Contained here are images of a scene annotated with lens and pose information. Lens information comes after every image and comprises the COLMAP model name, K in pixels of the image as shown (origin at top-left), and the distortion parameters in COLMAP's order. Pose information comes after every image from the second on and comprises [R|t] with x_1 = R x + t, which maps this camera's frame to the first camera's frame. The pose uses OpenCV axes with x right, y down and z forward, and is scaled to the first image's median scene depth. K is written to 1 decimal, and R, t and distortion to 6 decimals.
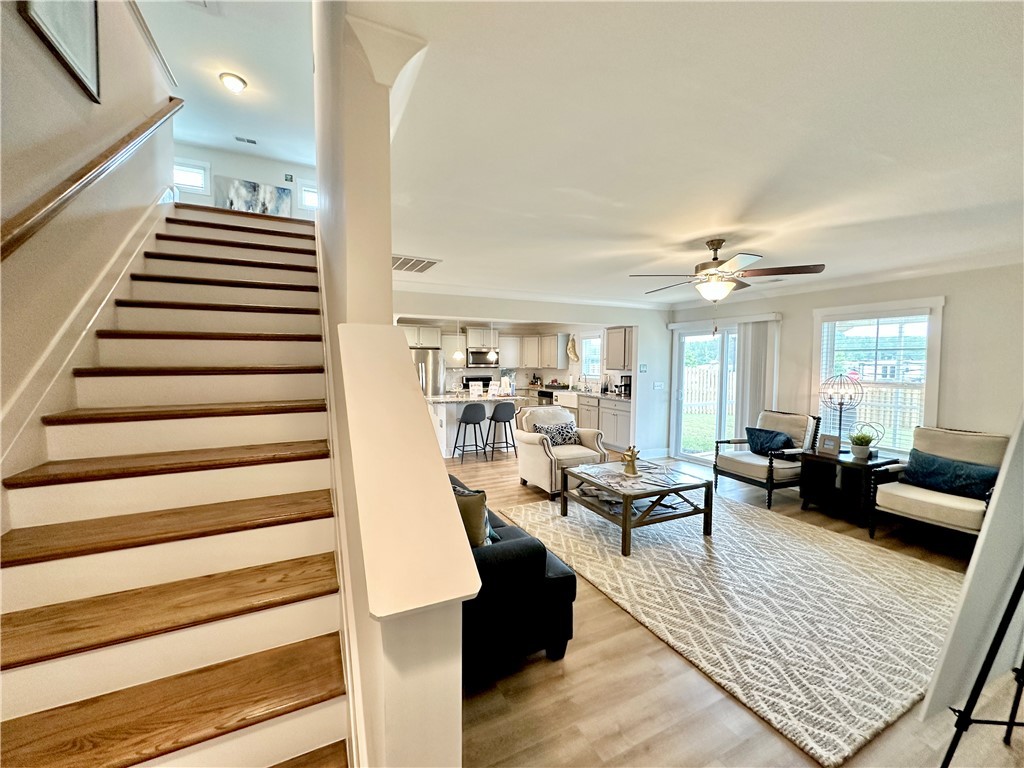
lens RADIAL K [[409.1, 0, 512.0], [0, 409.1, 384.0], [0, 0, 1]] dist [-0.003821, -0.000052]
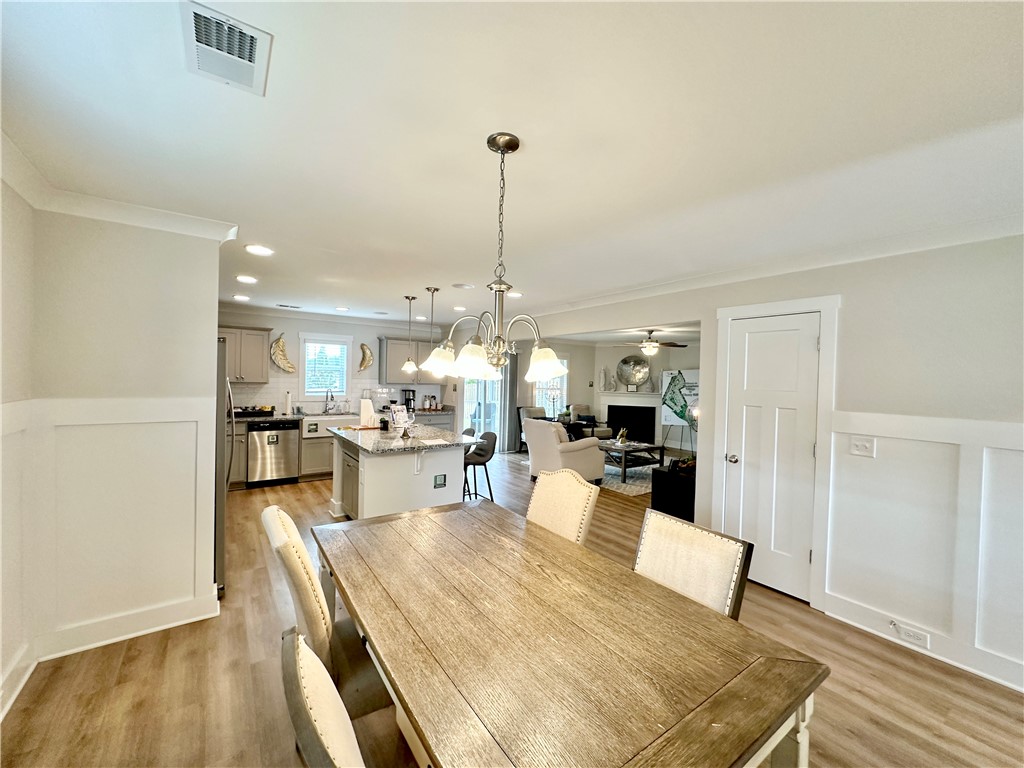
lens RADIAL K [[409.1, 0, 512.0], [0, 409.1, 384.0], [0, 0, 1]] dist [-0.003821, -0.000052]
pose [[-0.167455, -0.021438, 0.985647, -1.271222], [0.029662, 0.999201, 0.026772, -0.093595], [-0.985433, 0.033720, -0.166686, 1.638747]]
